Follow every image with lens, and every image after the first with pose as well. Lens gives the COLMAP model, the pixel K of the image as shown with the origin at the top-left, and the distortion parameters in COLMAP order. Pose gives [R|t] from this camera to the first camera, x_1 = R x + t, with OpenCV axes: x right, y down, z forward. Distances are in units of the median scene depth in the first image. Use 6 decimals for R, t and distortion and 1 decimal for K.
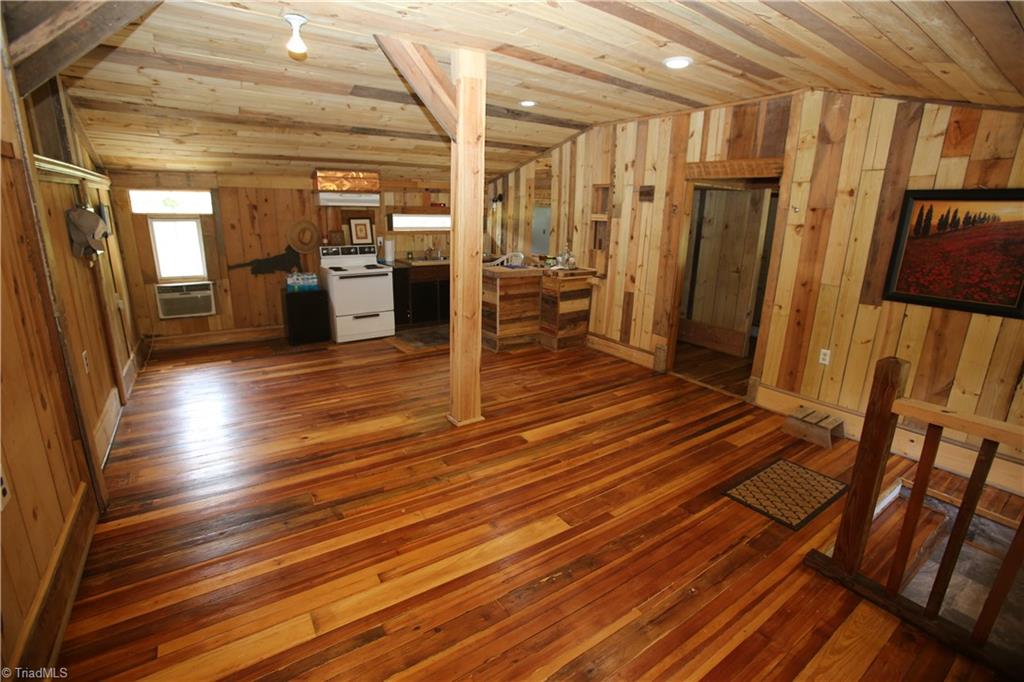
lens RADIAL K [[469.9, 0, 496.1], [0, 469.9, 348.3], [0, 0, 1]] dist [-0.050650, 0.013984]
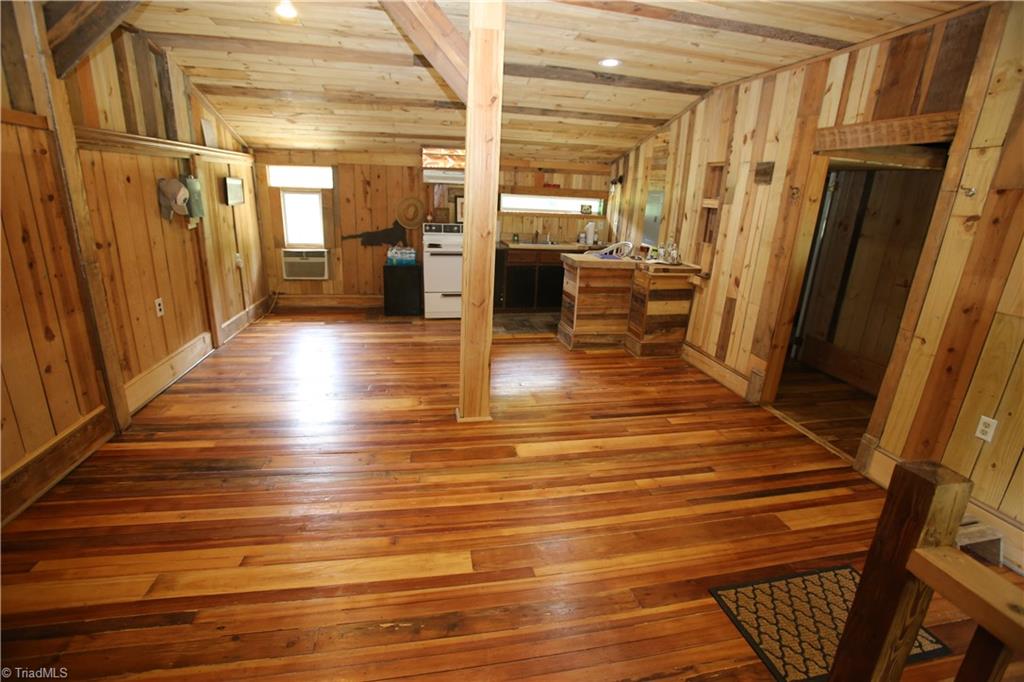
lens RADIAL K [[469.9, 0, 458.6], [0, 469.9, 343.6], [0, 0, 1]] dist [-0.050650, 0.013984]
pose [[0.919994, 0.138323, -0.366712, 0.195455], [-0.130507, 0.990373, 0.046155, -0.023107], [0.369566, 0.005396, 0.929189, 0.121406]]
